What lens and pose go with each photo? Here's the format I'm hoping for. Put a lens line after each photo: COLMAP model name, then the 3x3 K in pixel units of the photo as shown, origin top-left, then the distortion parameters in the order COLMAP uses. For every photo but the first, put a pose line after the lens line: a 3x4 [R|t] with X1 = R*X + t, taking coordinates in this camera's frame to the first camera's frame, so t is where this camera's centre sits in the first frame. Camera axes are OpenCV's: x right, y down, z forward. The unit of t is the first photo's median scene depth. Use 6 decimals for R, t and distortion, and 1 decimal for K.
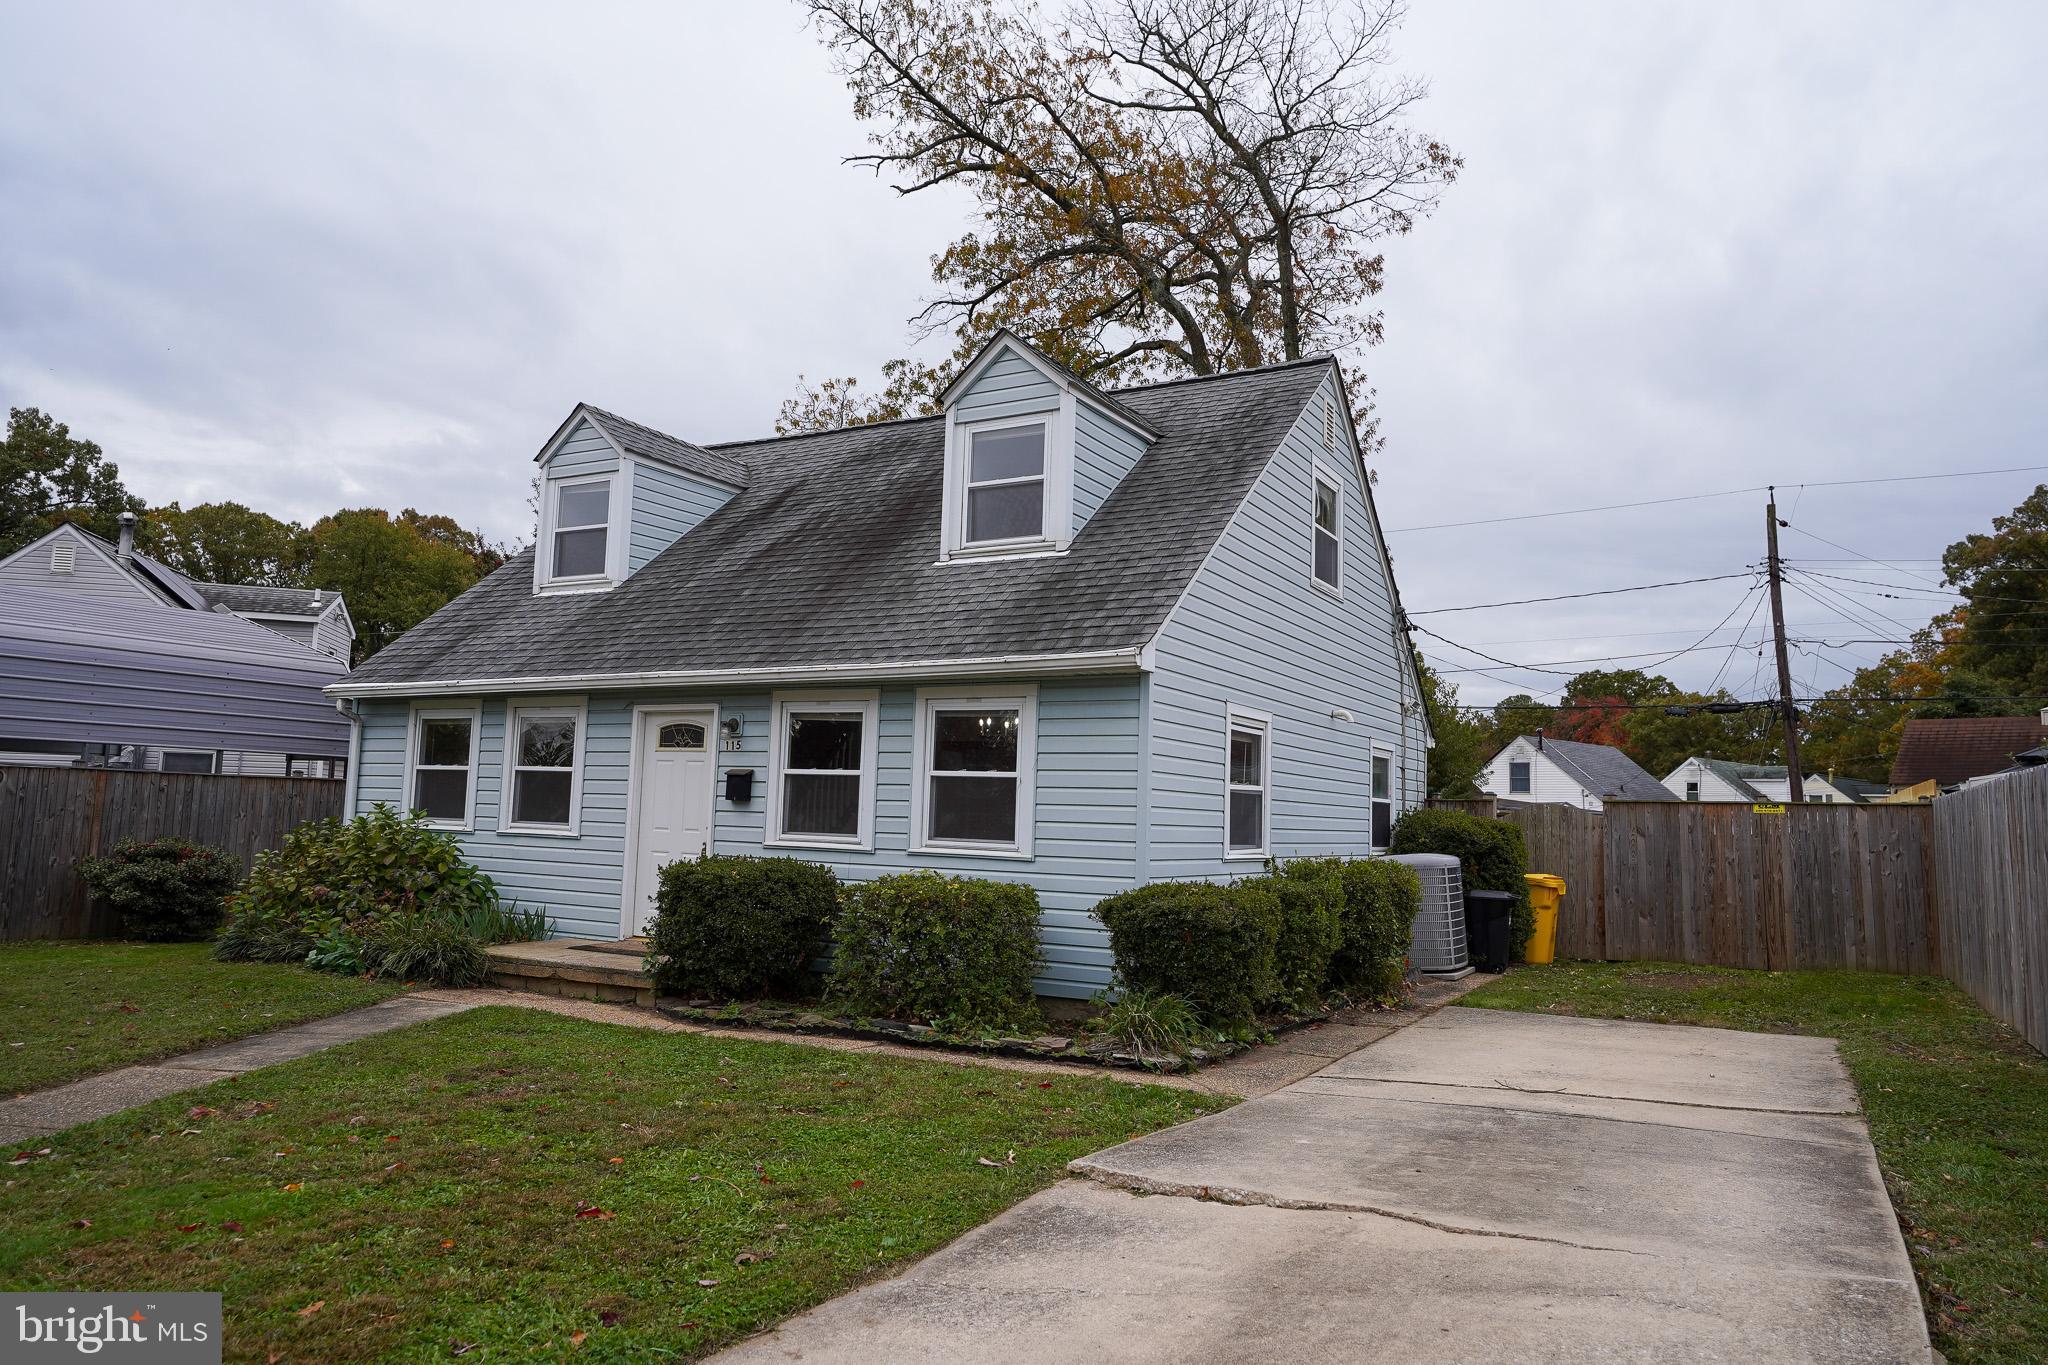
lens RADIAL K [[1349.6, 0, 1024.0], [0, 1349.6, 682.5], [0, 0, 1]] dist [-0.000797, 0.000061]
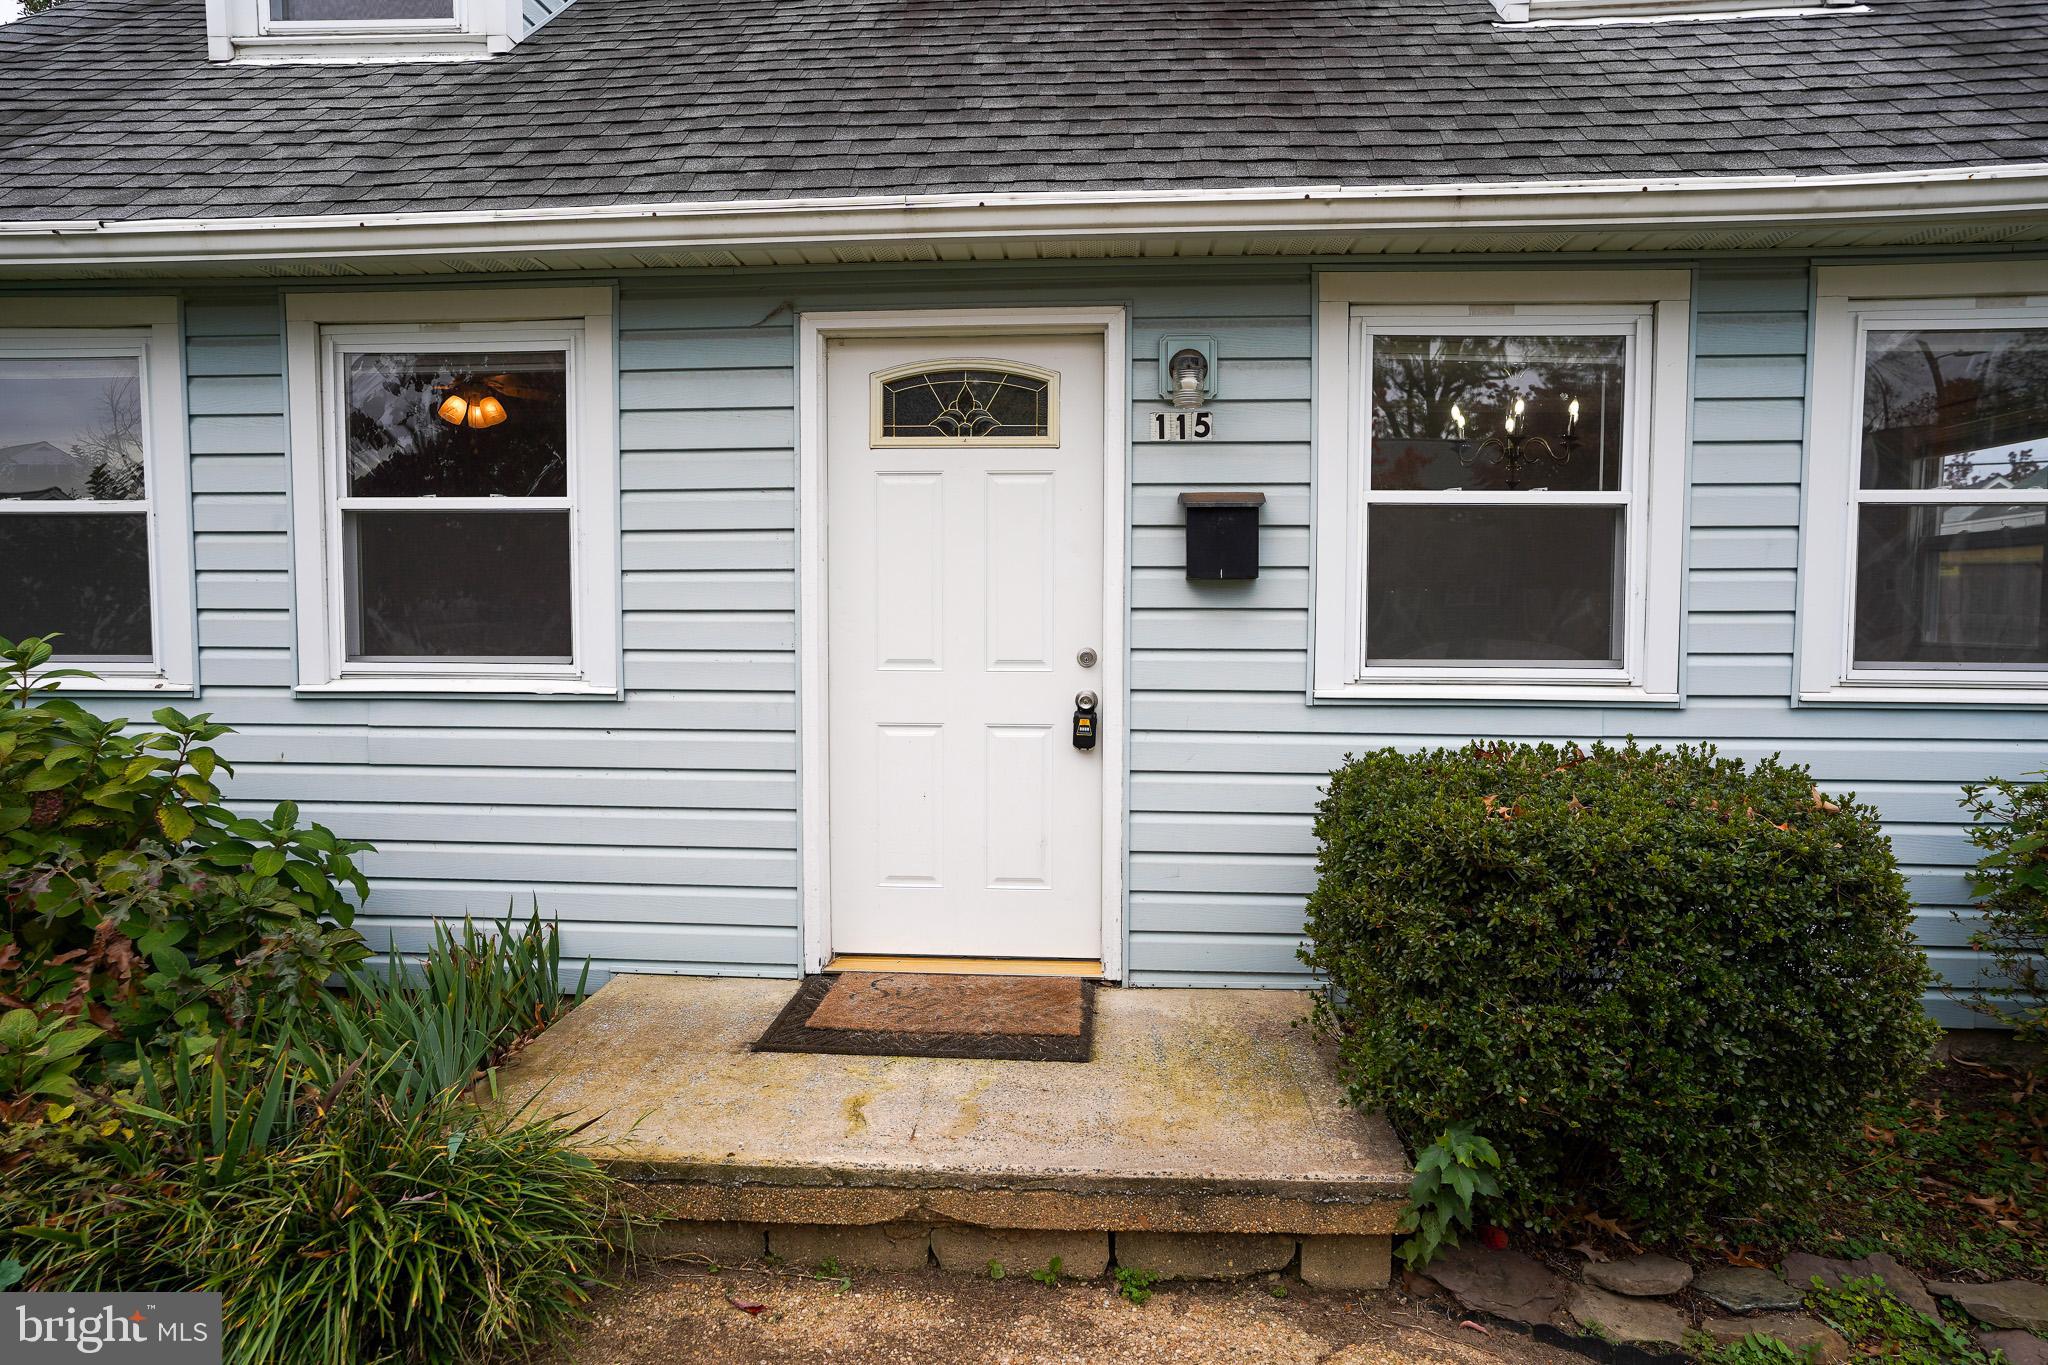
lens RADIAL K [[1217.5, 0, 1024.0], [0, 1217.5, 682.5], [0, 0, 1]] dist [0.001657, 0.000442]
pose [[0.908051, -0.050054, 0.415858, -0.374335], [-0.016005, 0.987963, 0.153860, 0.062038], [-0.418554, -0.146369, 0.896320, 0.687709]]
